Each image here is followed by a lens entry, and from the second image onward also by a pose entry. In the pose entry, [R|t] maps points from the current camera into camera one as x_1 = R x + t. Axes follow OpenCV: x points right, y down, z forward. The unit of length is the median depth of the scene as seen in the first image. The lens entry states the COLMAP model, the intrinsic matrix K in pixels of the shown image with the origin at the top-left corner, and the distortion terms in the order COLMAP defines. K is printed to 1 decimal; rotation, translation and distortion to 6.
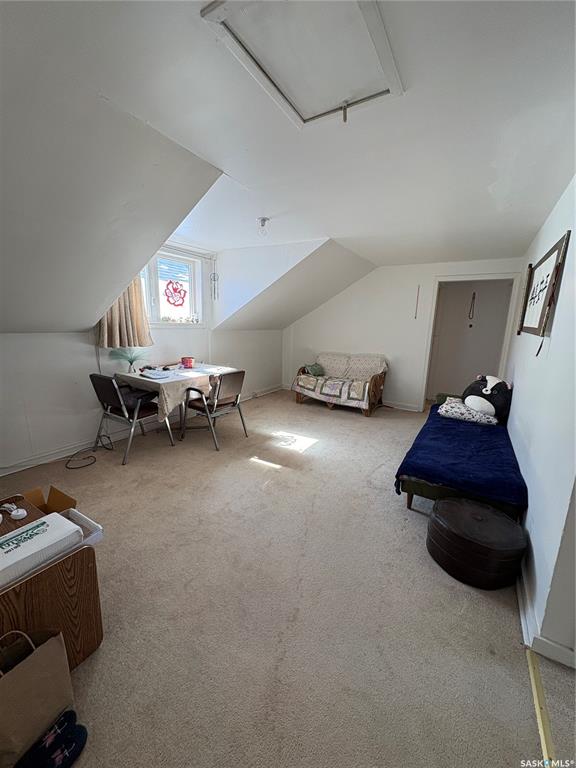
lens RADIAL K [[304.6, 0, 286.7], [0, 304.6, 384.0], [0, 0, 1]] dist [0.007264, -0.000028]
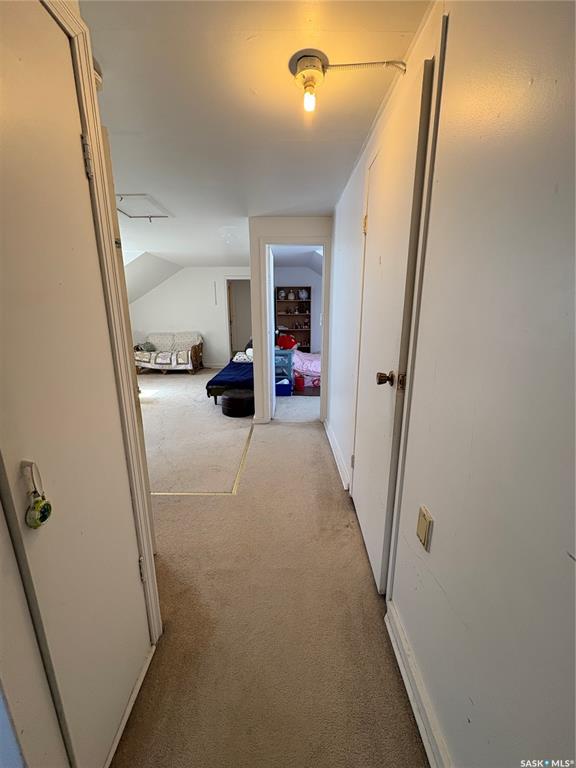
lens RADIAL K [[304.6, 0, 287.7], [0, 304.6, 382.9], [0, 0, 1]] dist [0.007264, -0.000028]
pose [[0.849740, -0.157427, 0.503149, -0.081147], [0.134724, 0.987530, 0.081454, 0.085427], [-0.509698, -0.001429, 0.860352, -0.441158]]
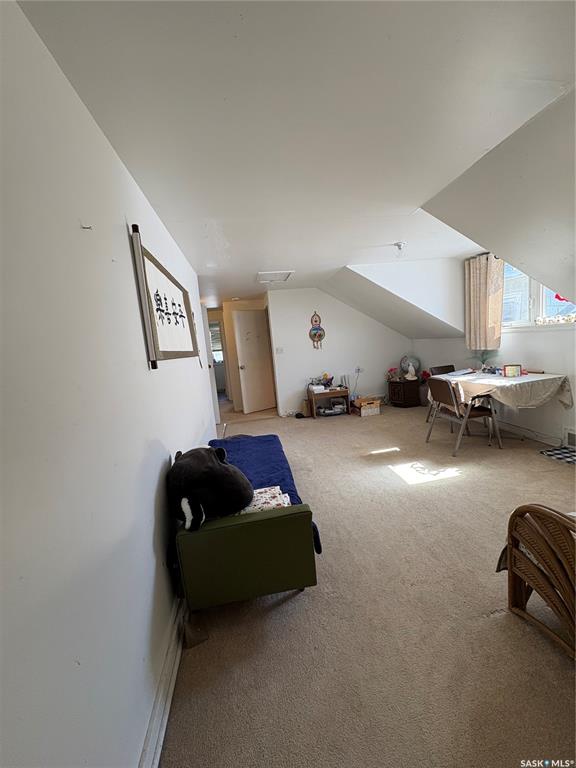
lens RADIAL K [[304.6, 0, 288.4], [0, 304.6, 384.3], [0, 0, 1]] dist [0.007264, -0.000028]
pose [[-0.757362, 0.128411, -0.640245, 0.599636], [-0.065070, 0.960752, 0.269668, -0.183831], [0.649745, 0.245897, -0.719281, 0.976605]]
